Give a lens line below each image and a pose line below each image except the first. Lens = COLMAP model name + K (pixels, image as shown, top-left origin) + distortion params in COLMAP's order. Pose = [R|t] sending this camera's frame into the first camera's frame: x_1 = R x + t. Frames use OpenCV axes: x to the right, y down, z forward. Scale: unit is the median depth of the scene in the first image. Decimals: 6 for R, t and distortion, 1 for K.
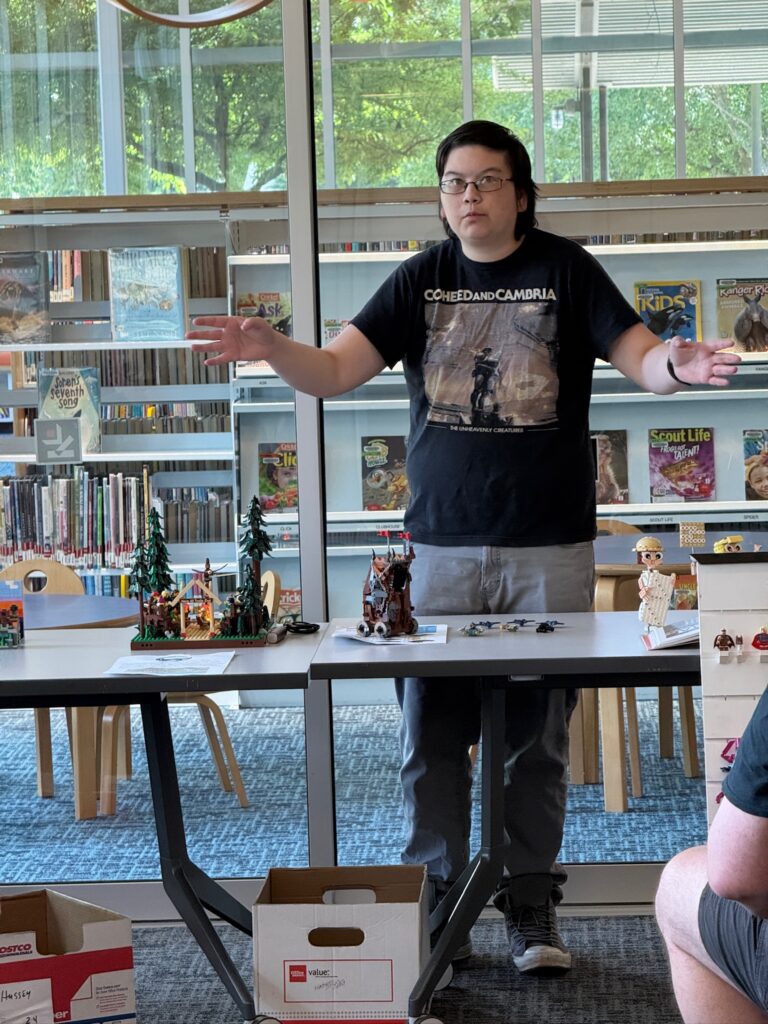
lens RADIAL K [[3885.8, 0, 383.8], [0, 3885.8, 505.7], [0, 0, 1]] dist [0.246927, 0.000000]
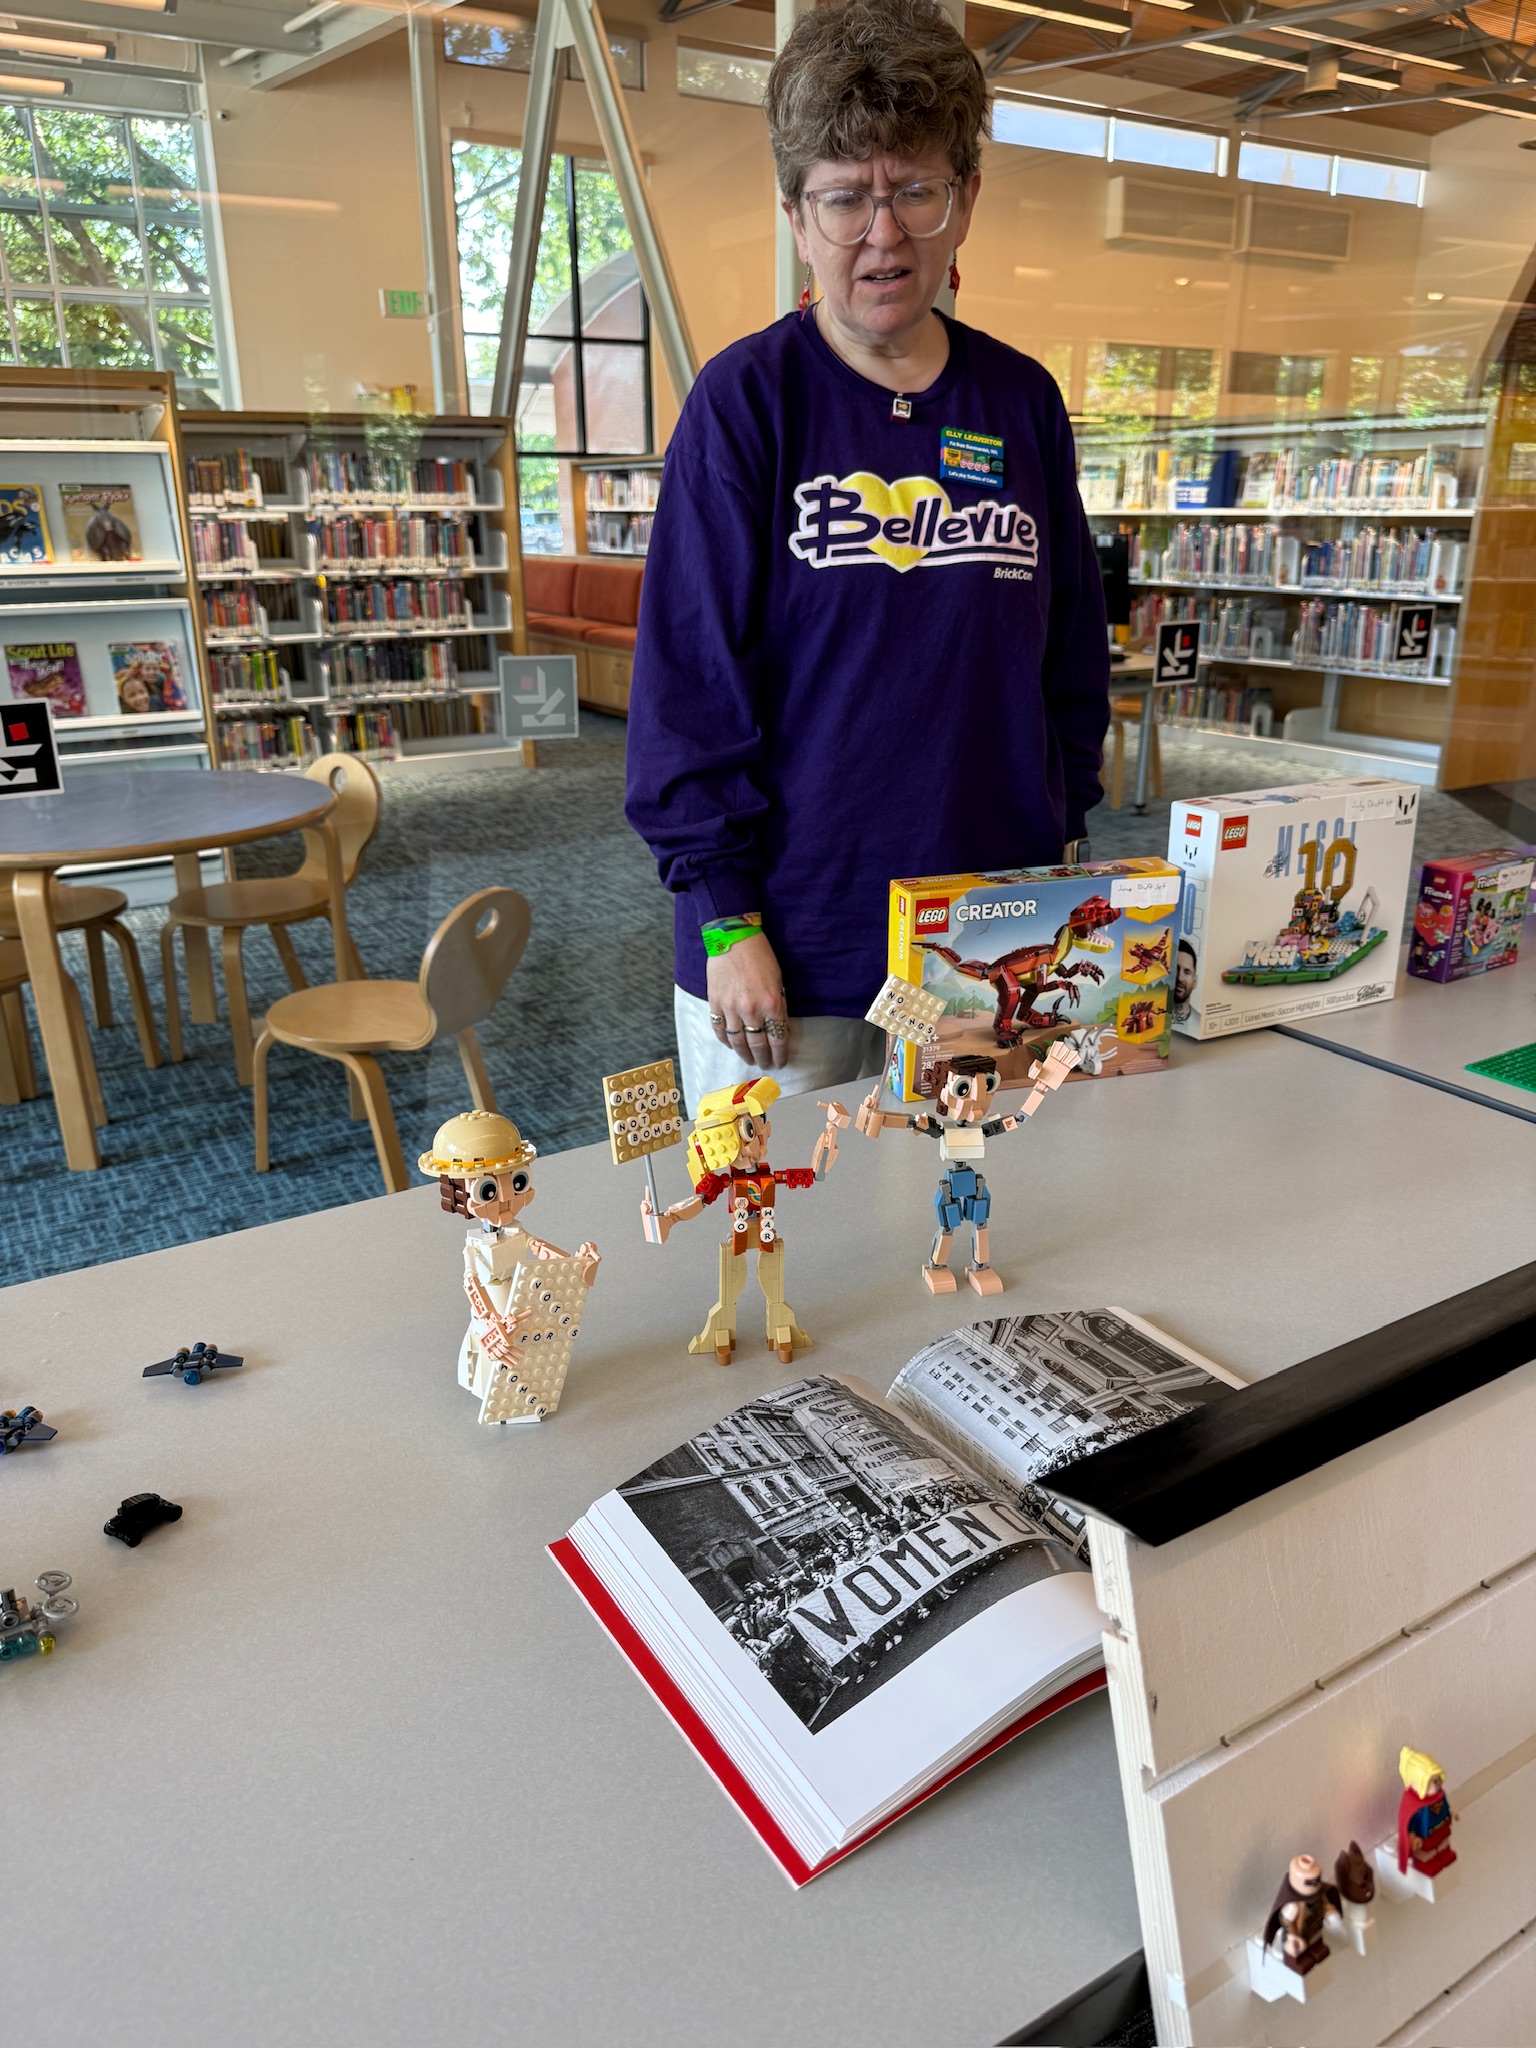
lens RADIAL K [[1452.2, 0, 768.8], [0, 1452.2, 1011.8], [0, 0, 1]] dist [-0.009885, -0.002786]
pose [[0.832304, -0.157152, 0.531576, 0.020751], [0.025298, 0.968740, 0.246783, -0.015338], [-0.553741, -0.191951, 0.810263, 0.586250]]
